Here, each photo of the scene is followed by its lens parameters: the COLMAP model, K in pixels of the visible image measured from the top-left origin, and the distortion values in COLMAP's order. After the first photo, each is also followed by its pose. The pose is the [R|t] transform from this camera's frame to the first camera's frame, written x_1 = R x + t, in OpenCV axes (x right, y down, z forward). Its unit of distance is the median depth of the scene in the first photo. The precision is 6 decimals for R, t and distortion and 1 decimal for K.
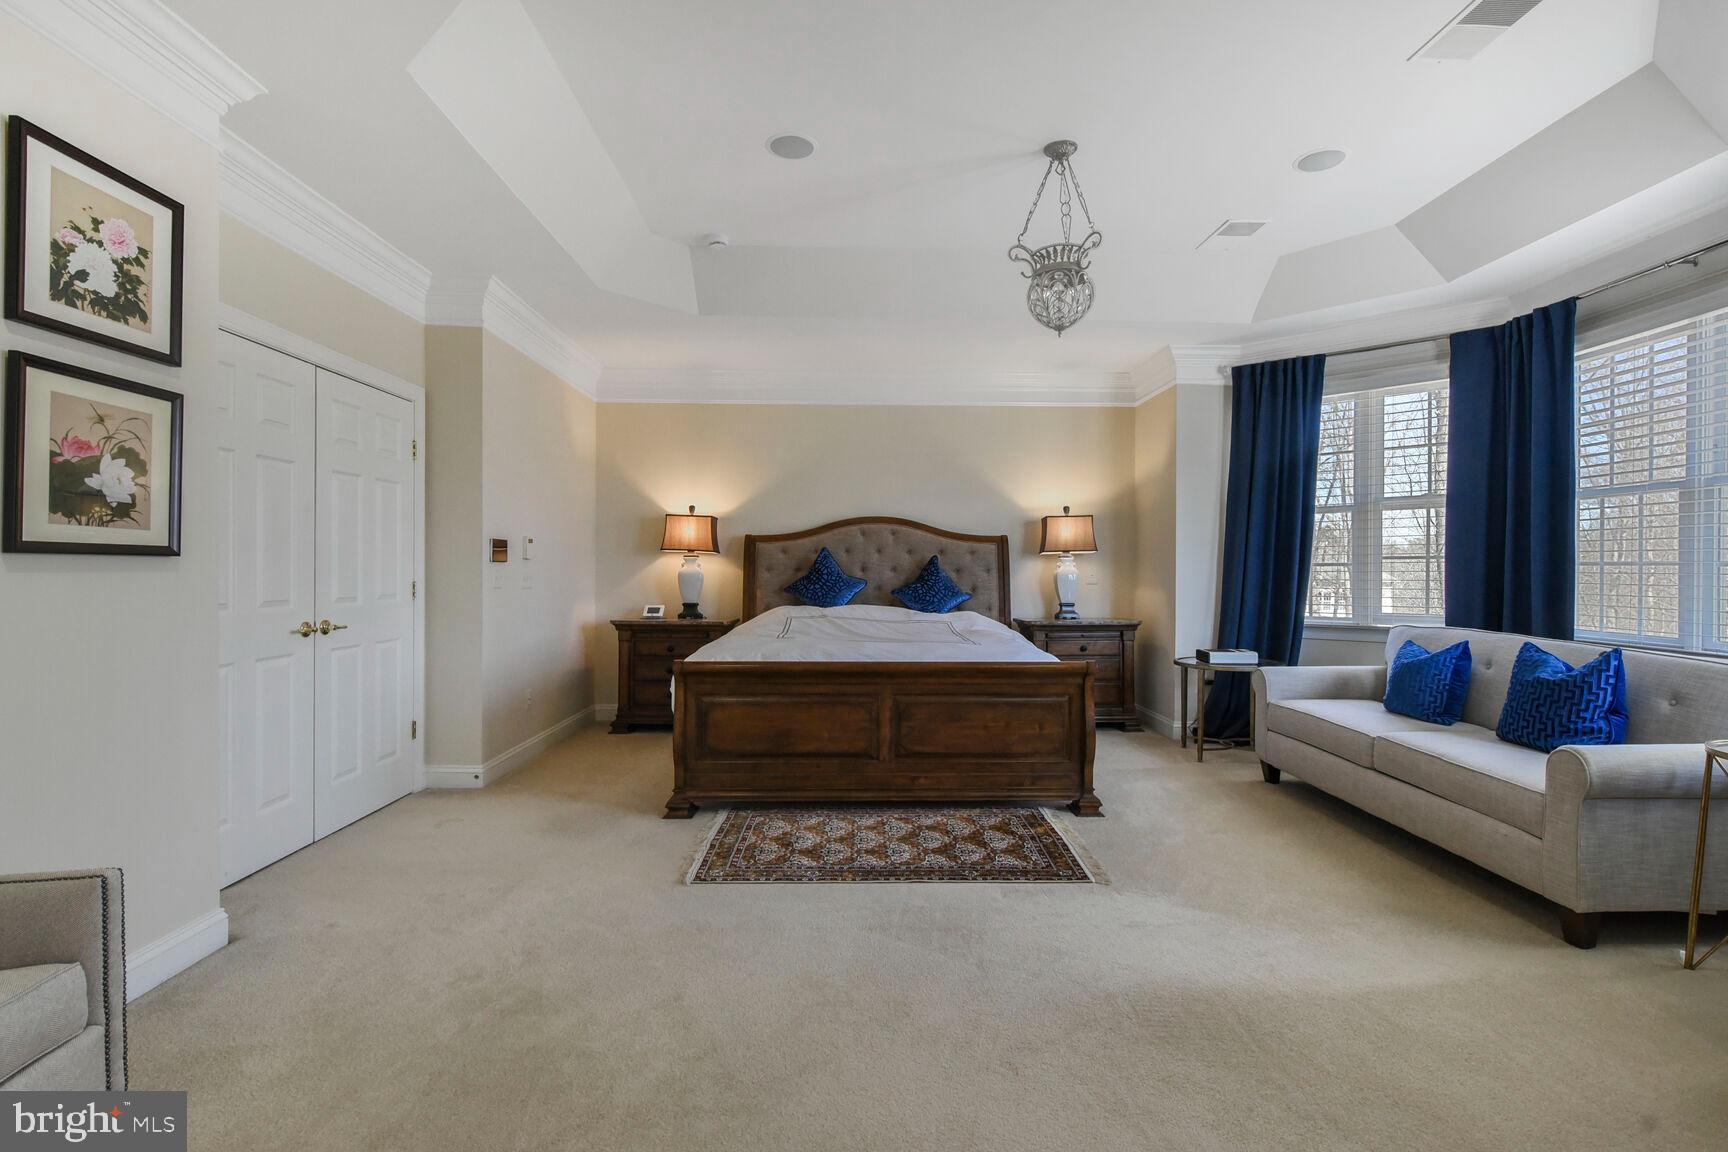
lens RADIAL K [[798.4, 0, 866.3], [0, 798.4, 579.9], [0, 0, 1]] dist [-0.003601, -0.000363]
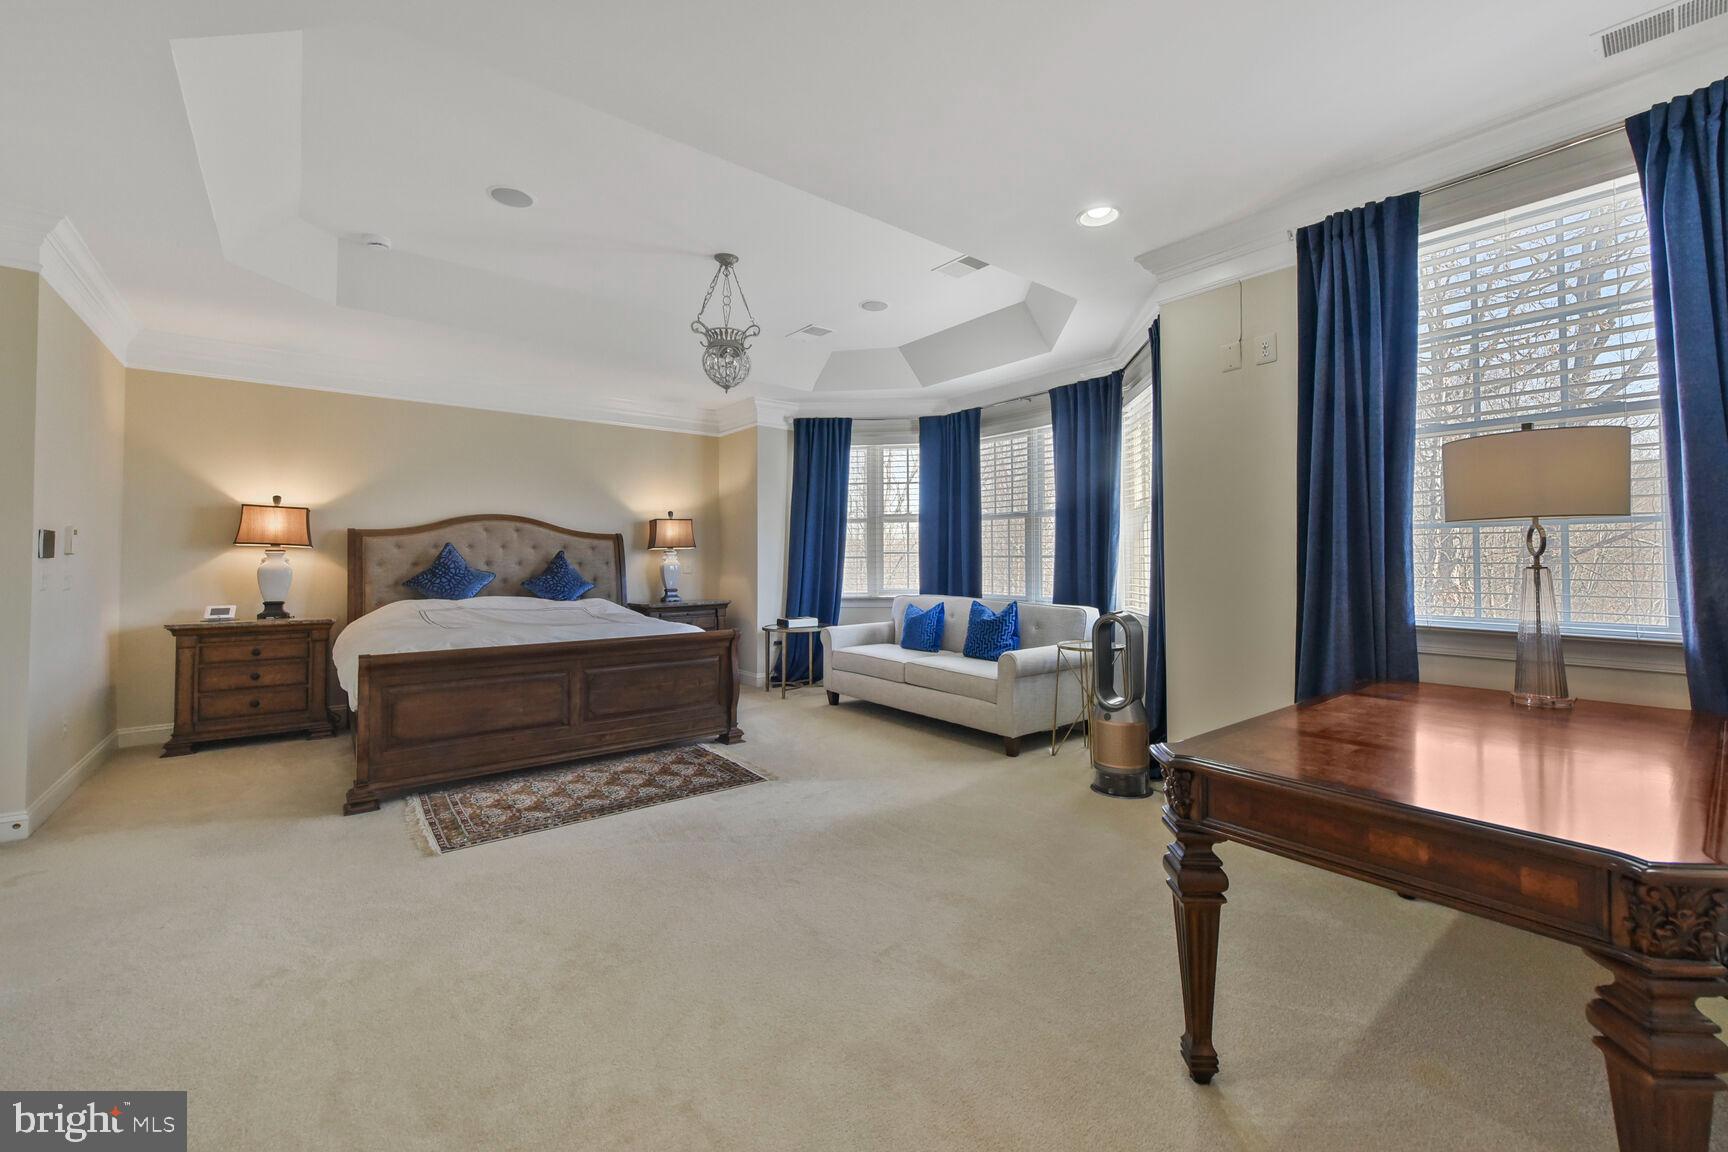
lens RADIAL K [[713.7, 0, 865.1], [0, 713.7, 558.7], [0, 0, 1]] dist [-0.002429, -0.000555]
pose [[0.795302, -0.004812, 0.606195, -0.253596], [0.014844, 0.999823, -0.011537, -0.001286], [-0.606032, 0.018174, 0.795233, -0.096230]]
